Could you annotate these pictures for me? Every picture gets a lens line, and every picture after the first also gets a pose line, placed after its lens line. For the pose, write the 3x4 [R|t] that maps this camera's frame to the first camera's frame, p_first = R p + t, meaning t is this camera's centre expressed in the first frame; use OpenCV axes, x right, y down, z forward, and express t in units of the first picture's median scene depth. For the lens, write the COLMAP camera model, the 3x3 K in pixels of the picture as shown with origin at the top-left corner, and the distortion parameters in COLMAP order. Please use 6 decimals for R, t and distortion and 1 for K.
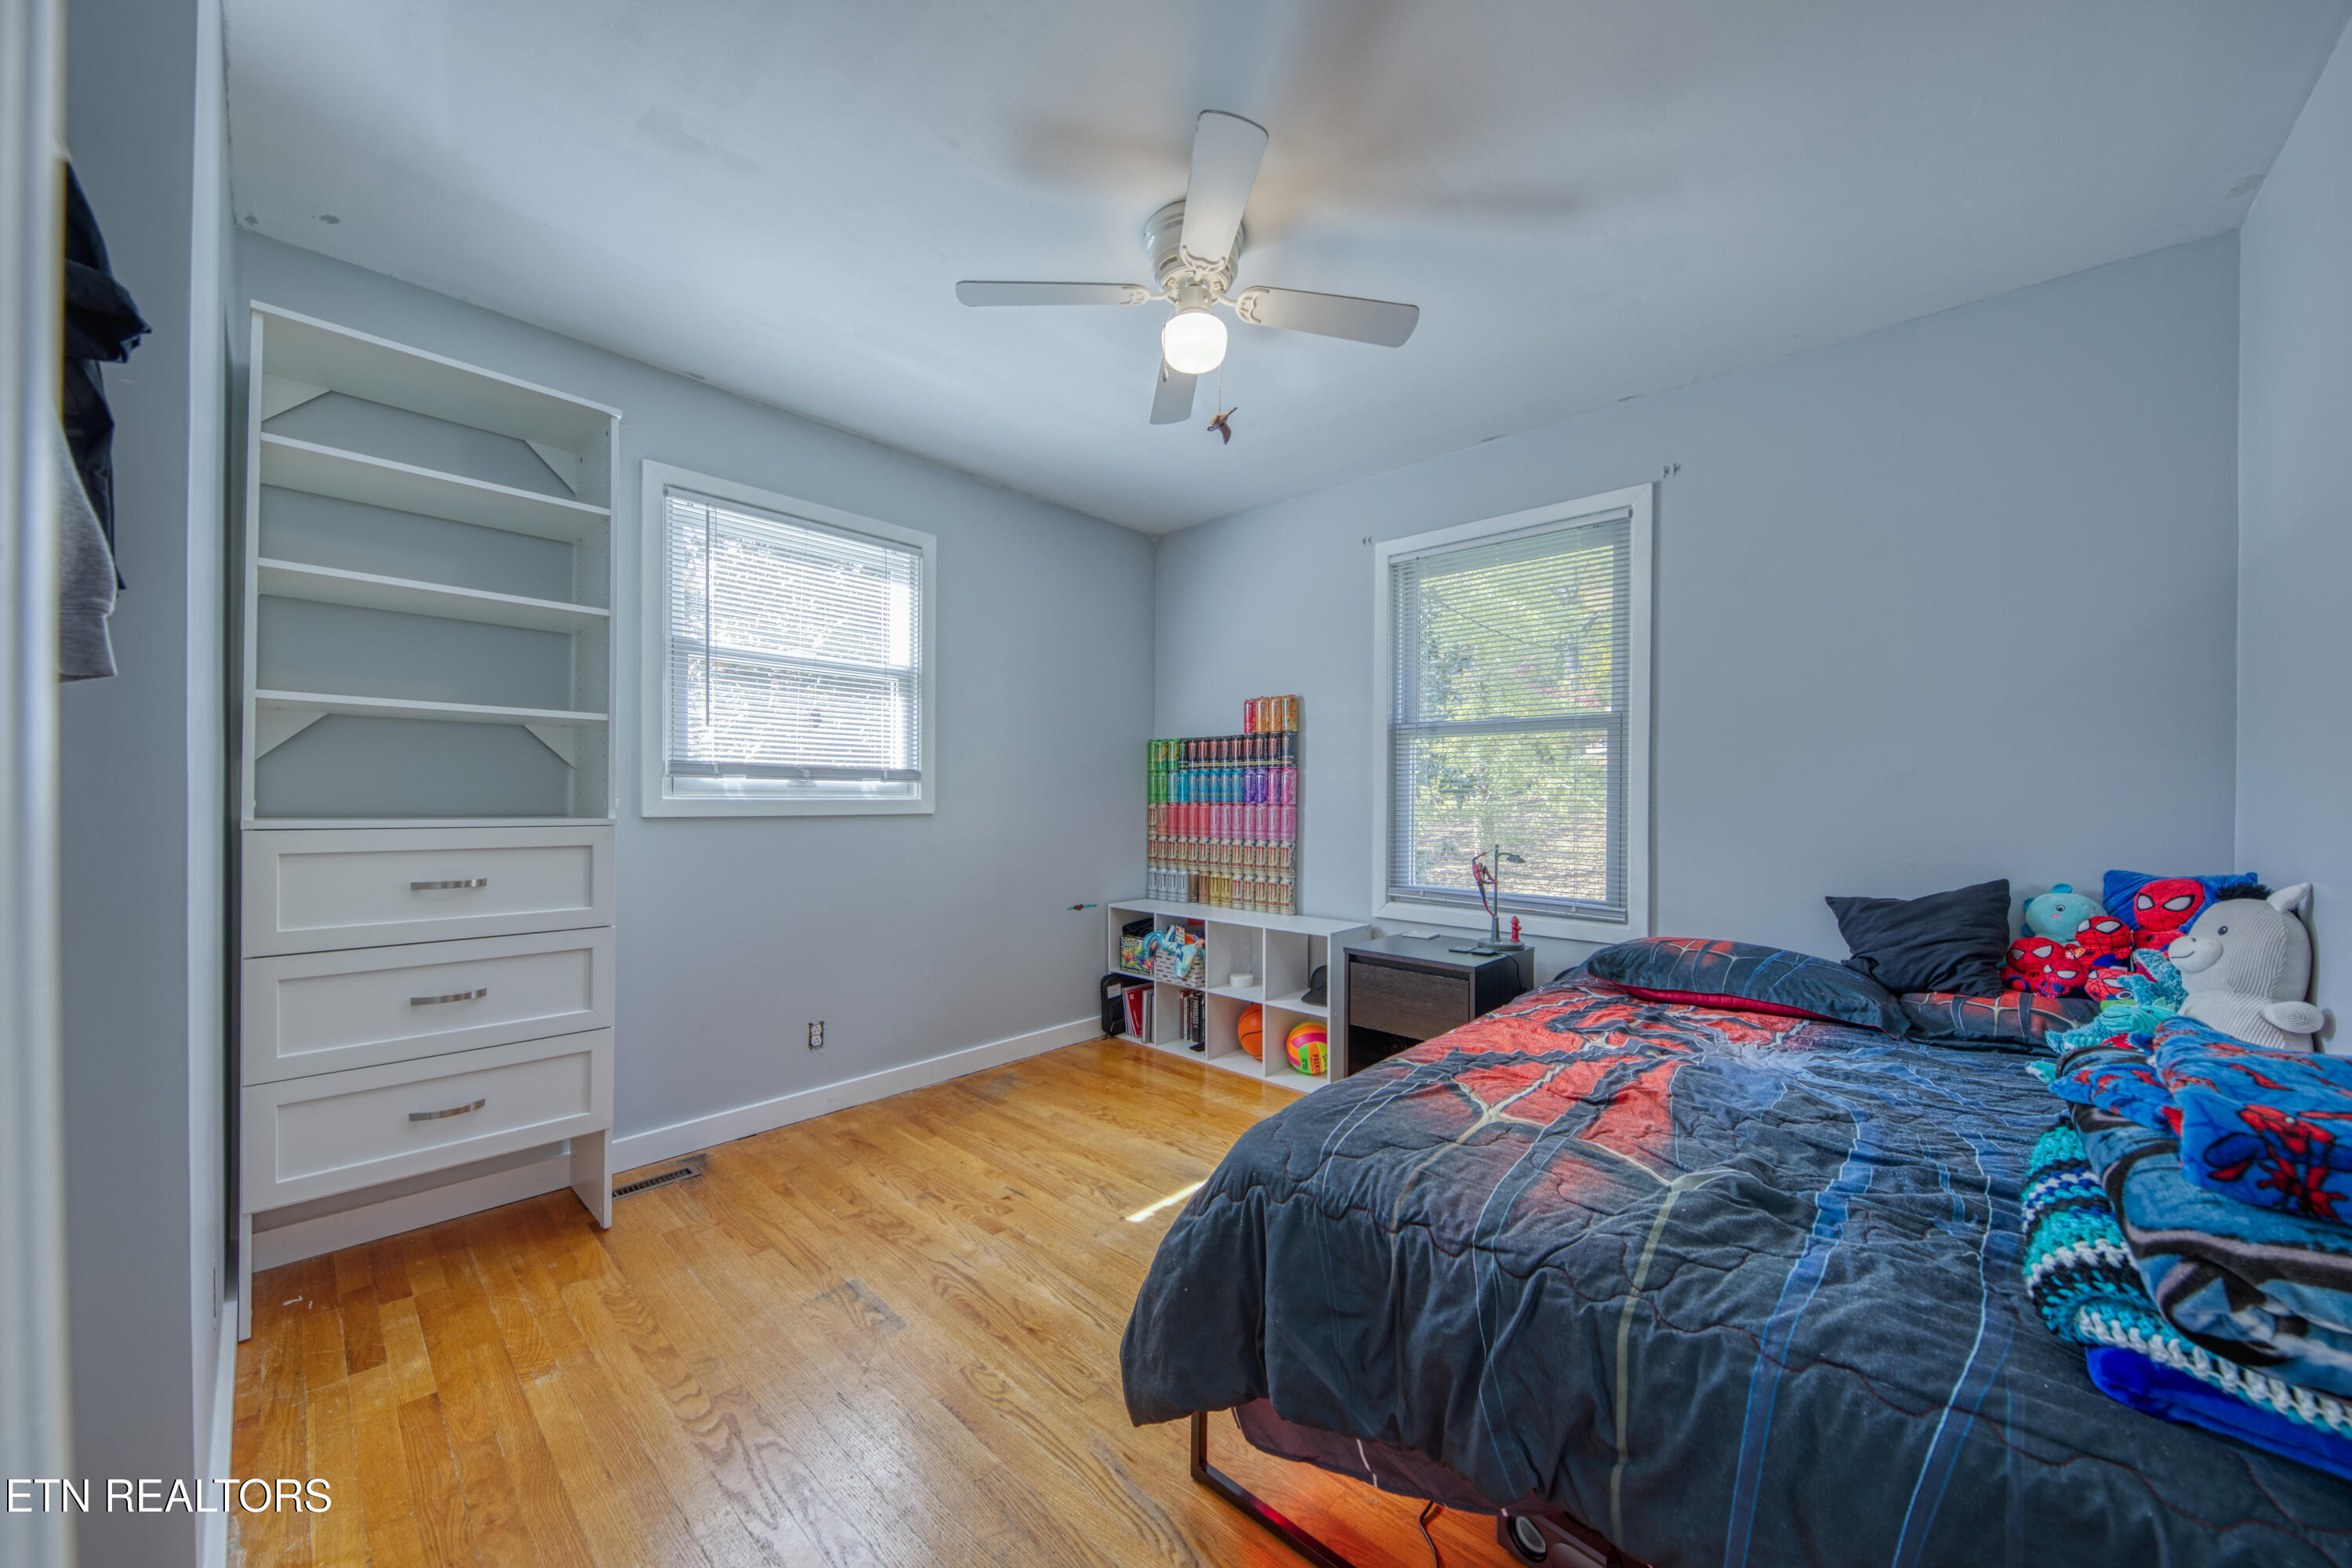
lens RADIAL K [[841.1, 0, 1181.2], [0, 841.1, 796.9], [0, 0, 1]] dist [0.003772, -0.001221]
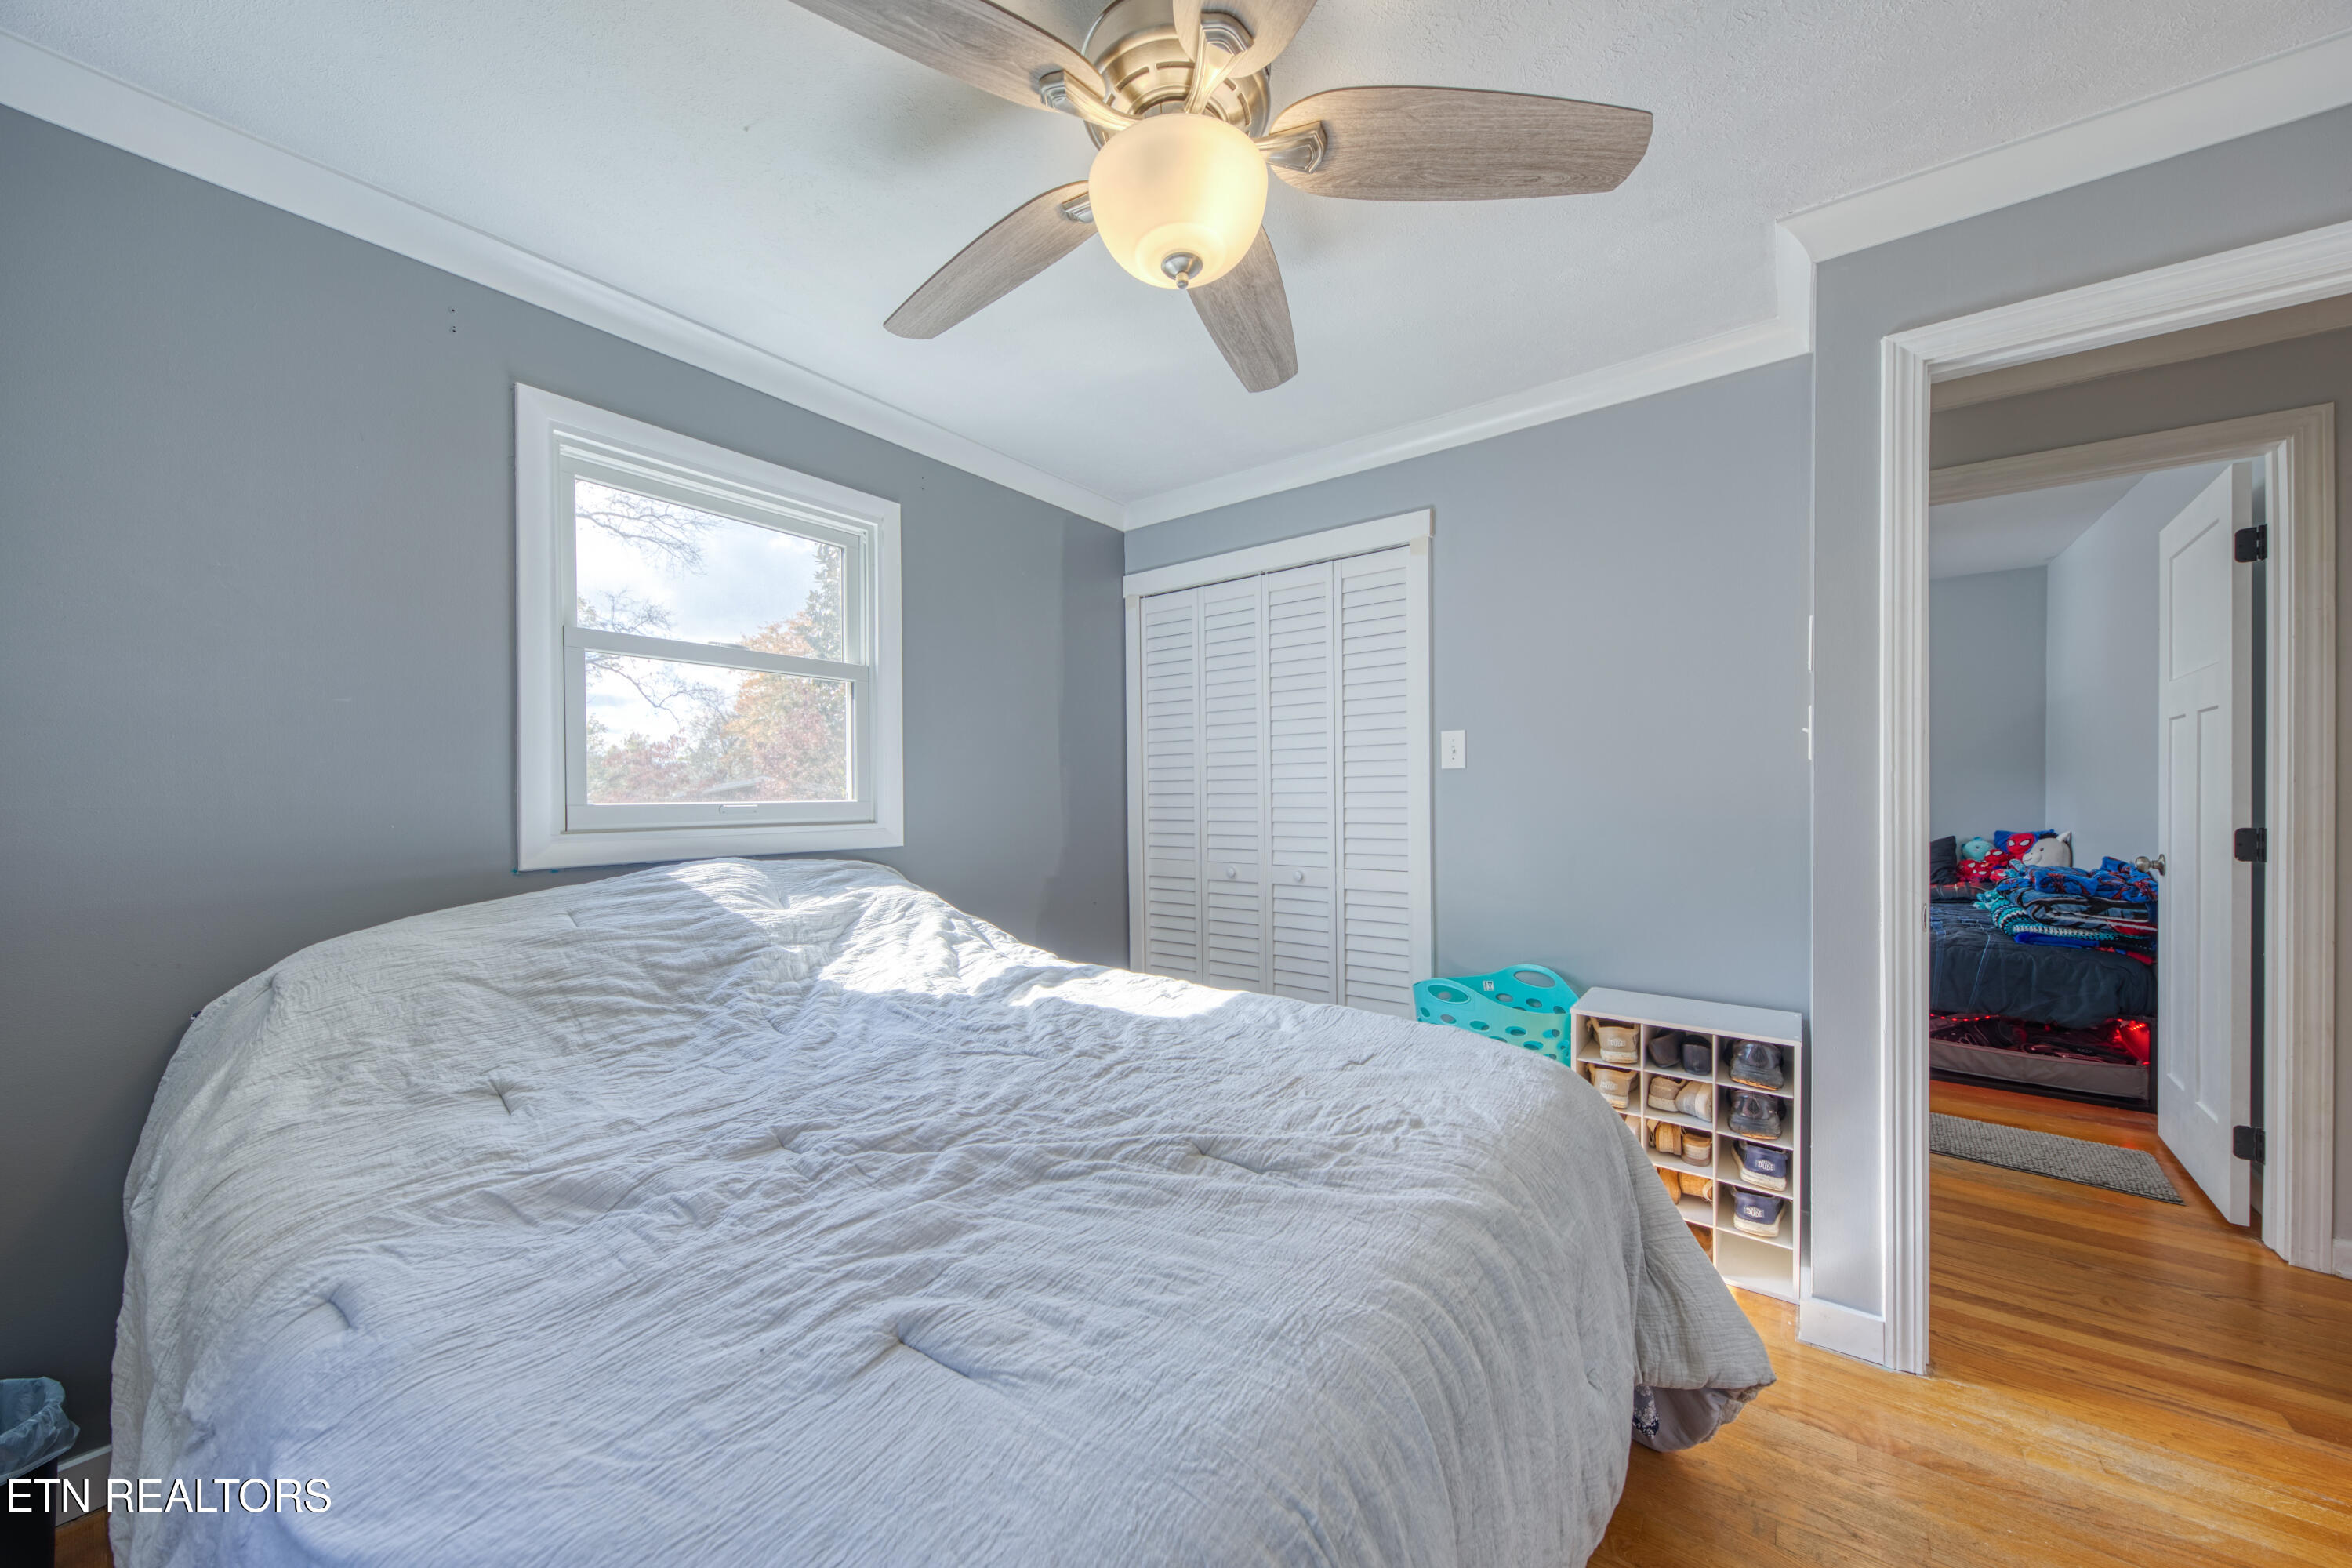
lens RADIAL K [[841.1, 0, 1180.1], [0, 841.1, 795.8], [0, 0, 1]] dist [0.003772, -0.001221]
pose [[0.995013, -0.004709, 0.099636, -1.513609], [0.004008, 0.999966, 0.007235, -0.036870], [-0.099667, -0.006799, 0.994998, -1.200537]]
